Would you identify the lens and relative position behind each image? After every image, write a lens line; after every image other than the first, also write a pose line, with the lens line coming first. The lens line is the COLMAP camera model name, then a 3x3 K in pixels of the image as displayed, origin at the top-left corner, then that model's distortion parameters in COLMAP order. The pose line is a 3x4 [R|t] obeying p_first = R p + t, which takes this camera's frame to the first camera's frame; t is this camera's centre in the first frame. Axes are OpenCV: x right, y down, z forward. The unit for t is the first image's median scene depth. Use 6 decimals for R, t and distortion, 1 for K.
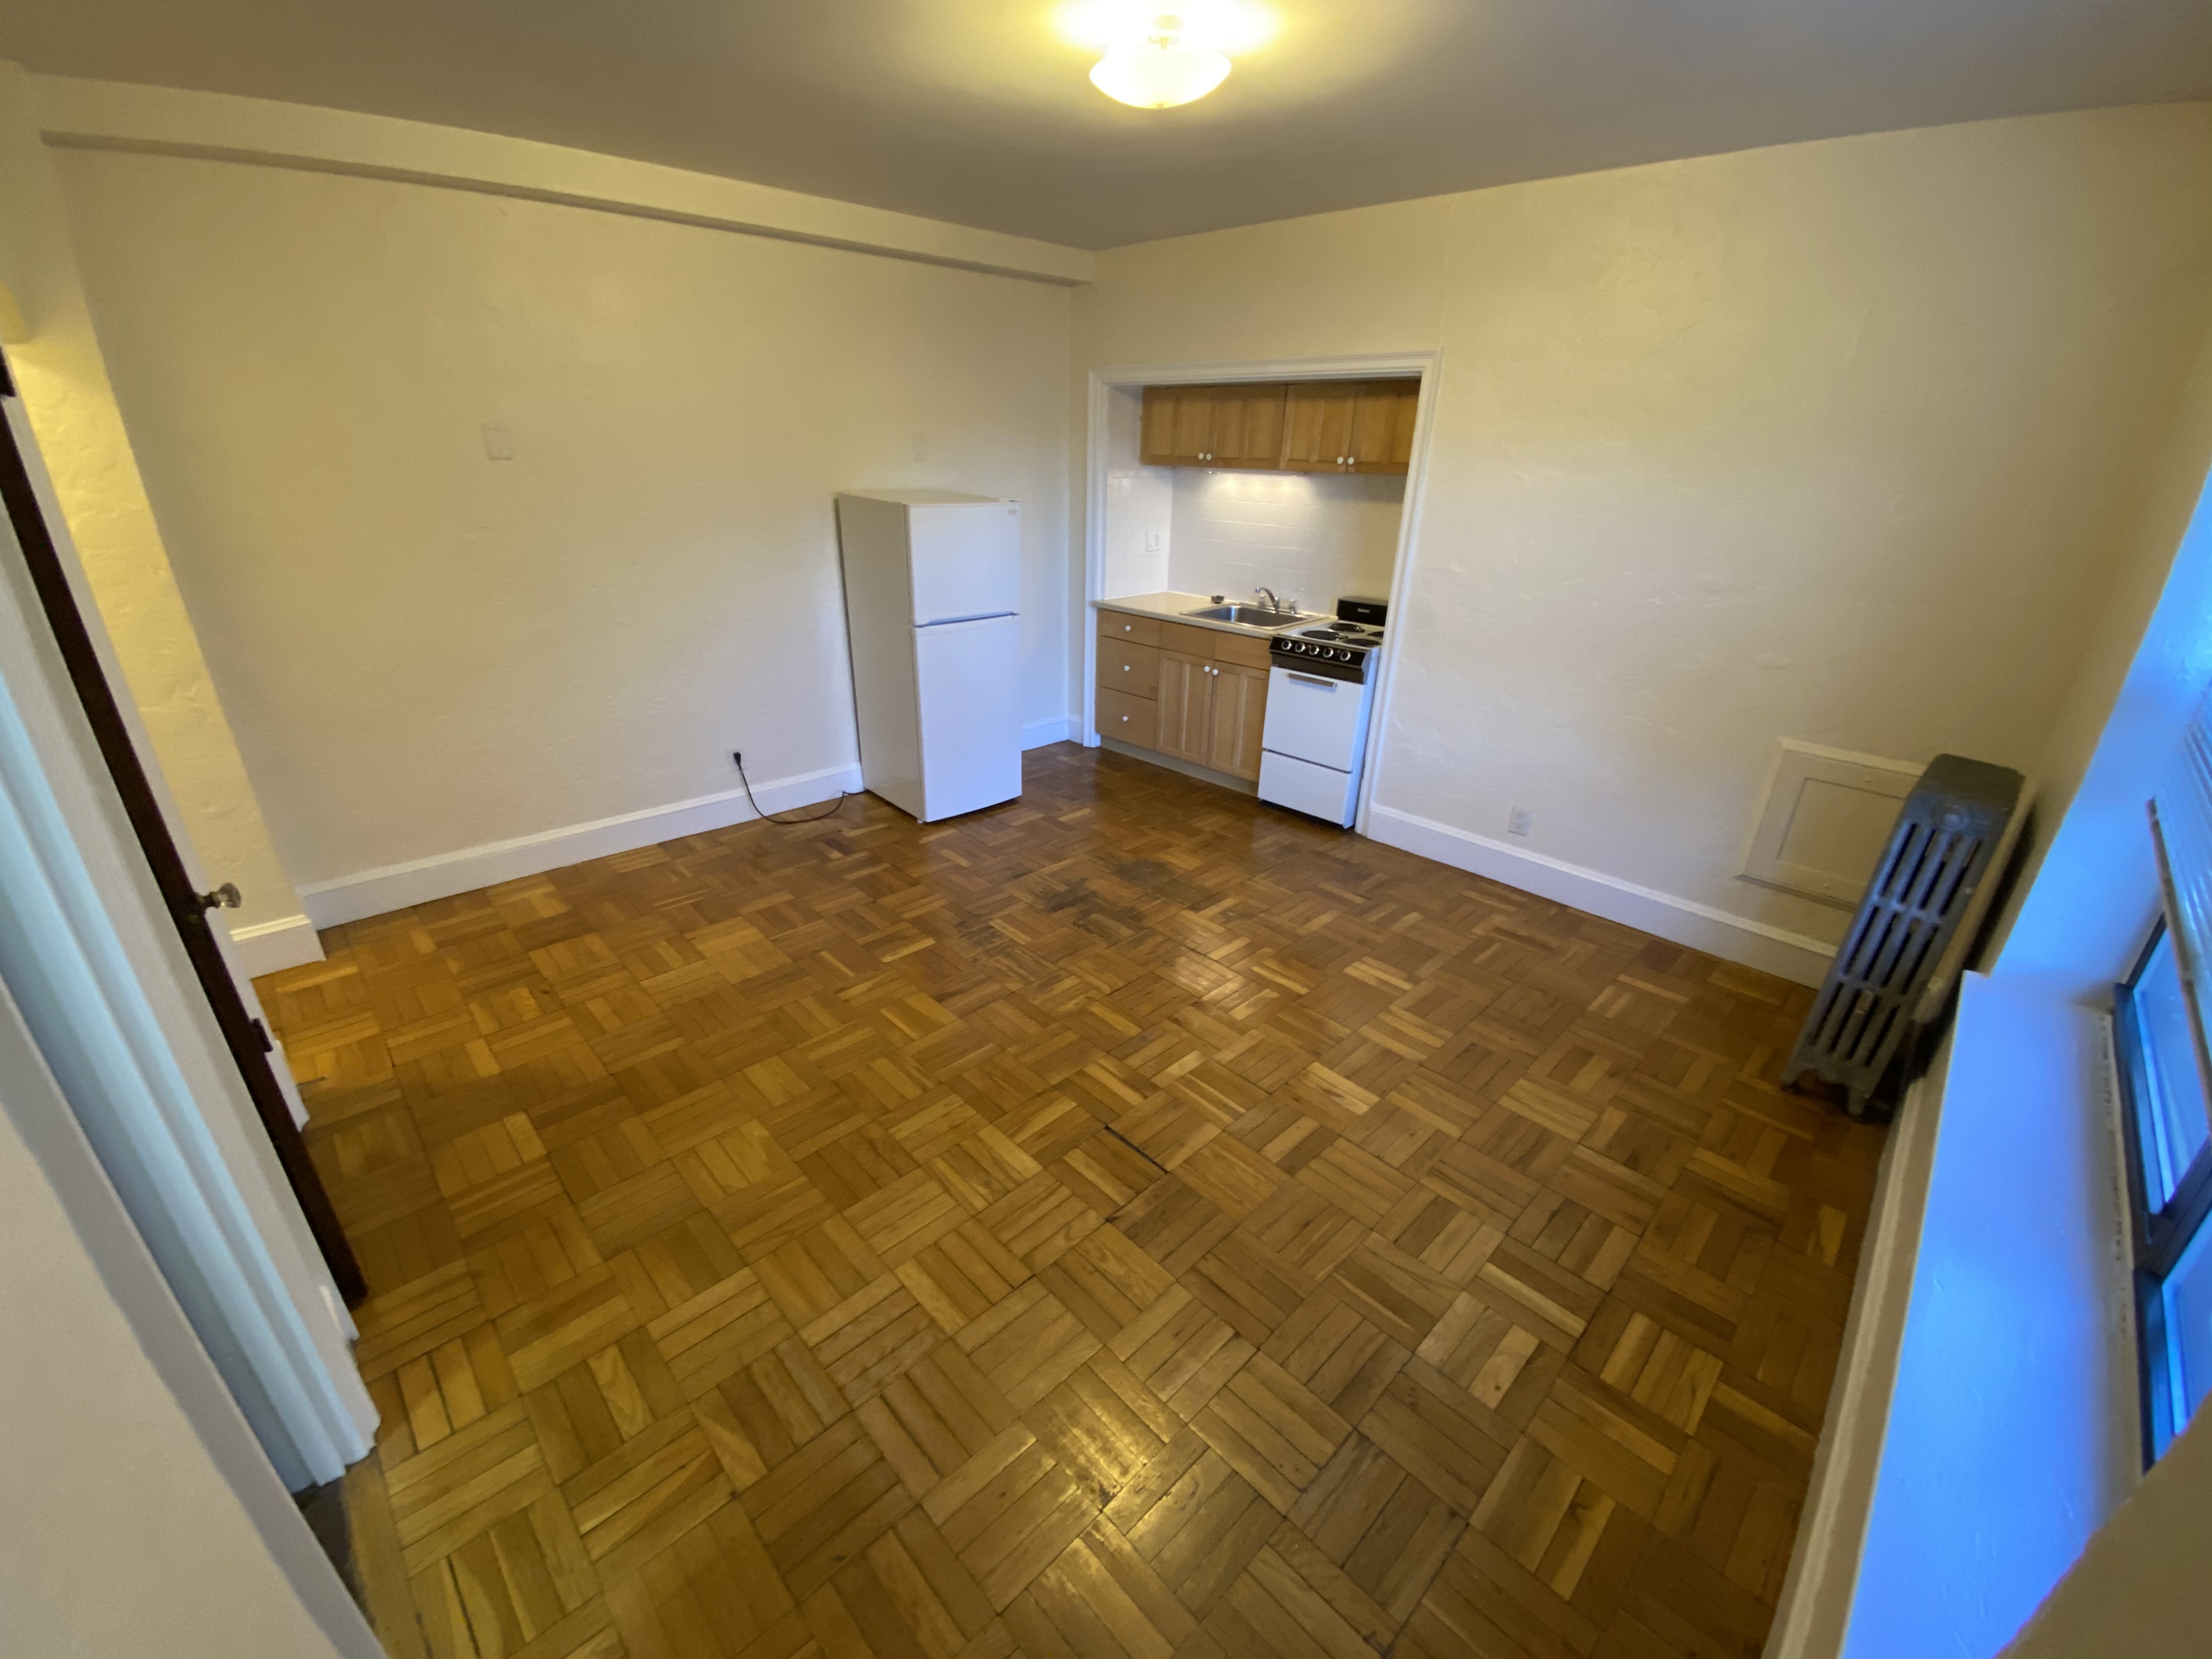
lens RADIAL K [[889.3, 0, 1101.4], [0, 889.3, 842.6], [0, 0, 1]] dist [0.003142, -0.000013]
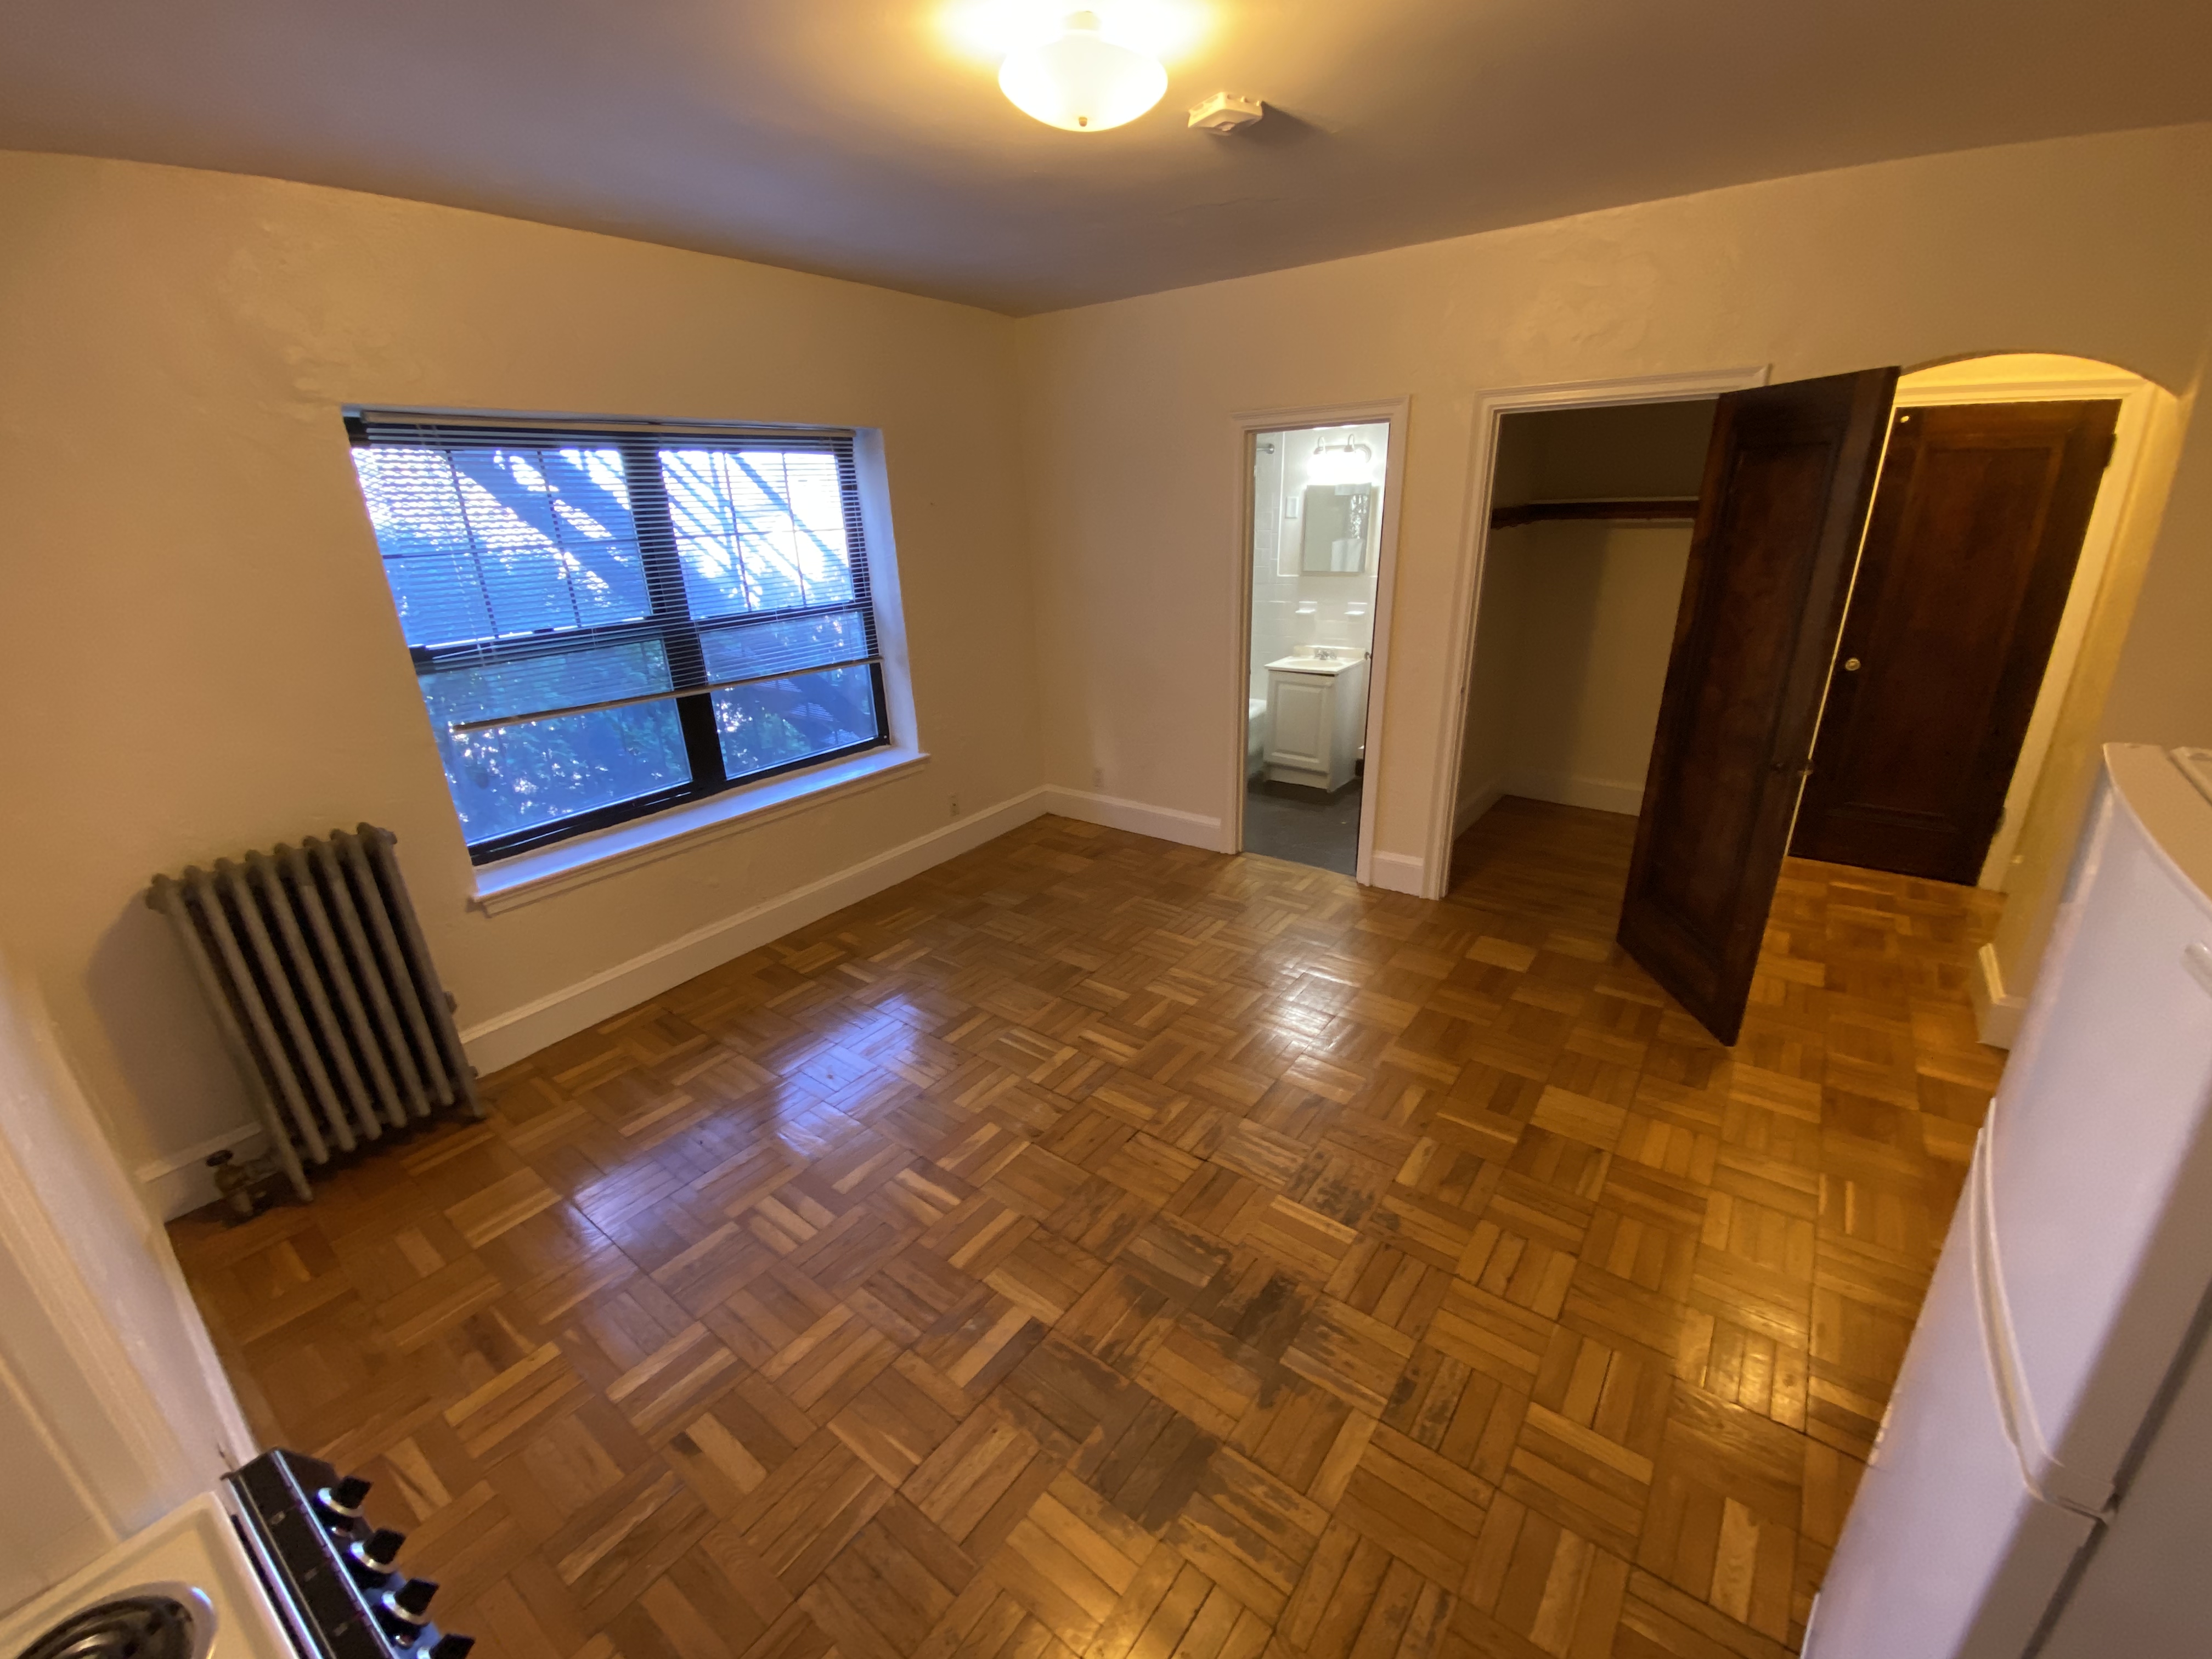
lens RADIAL K [[889.3, 0, 1099.8], [0, 889.3, 831.2], [0, 0, 1]] dist [0.003142, -0.000013]
pose [[-0.988394, 0.068783, -0.135448, 0.116890], [-0.045536, 0.716476, 0.696124, -0.528415], [0.144927, 0.694213, -0.705028, 1.156922]]
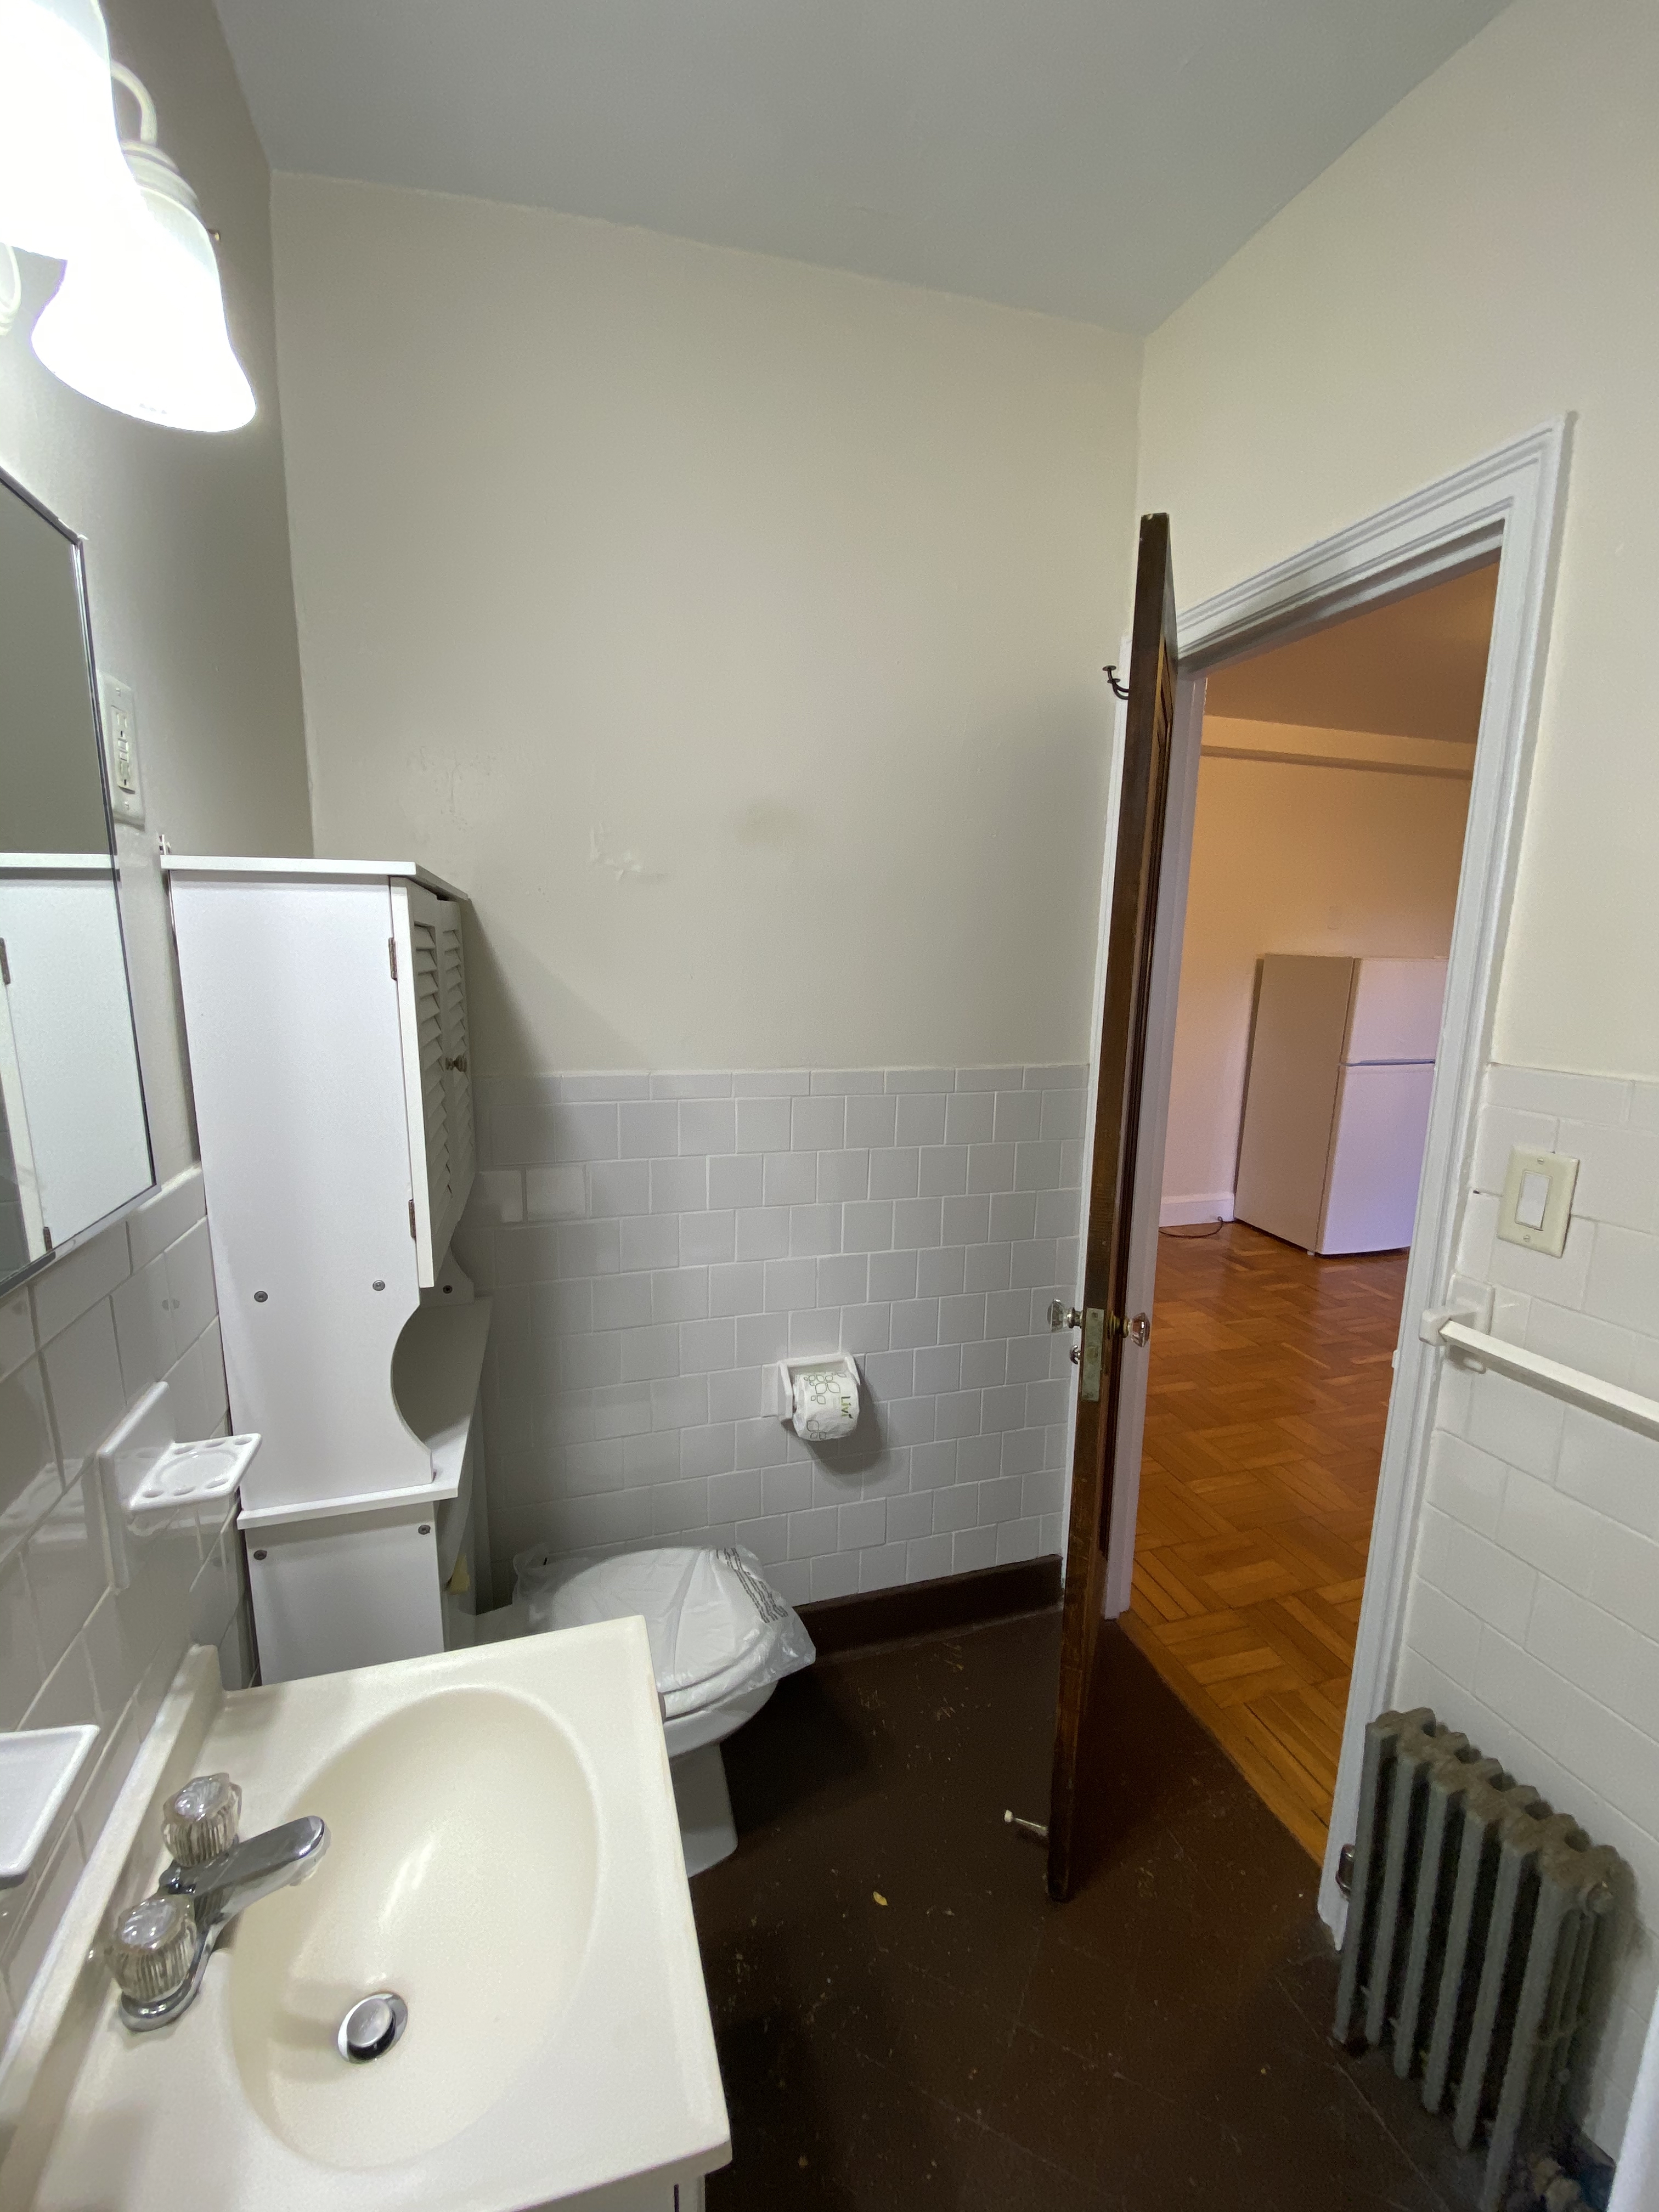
lens RADIAL K [[889.3, 0, 818.1], [0, 889.3, 1095.6], [0, 0, 1]] dist [0.003142, -0.000013]
pose [[0.882439, 0.063904, -0.466066, -0.288811], [-0.180491, 0.960900, -0.209985, 0.143485], [0.434424, 0.269420, 0.859470, -0.206294]]
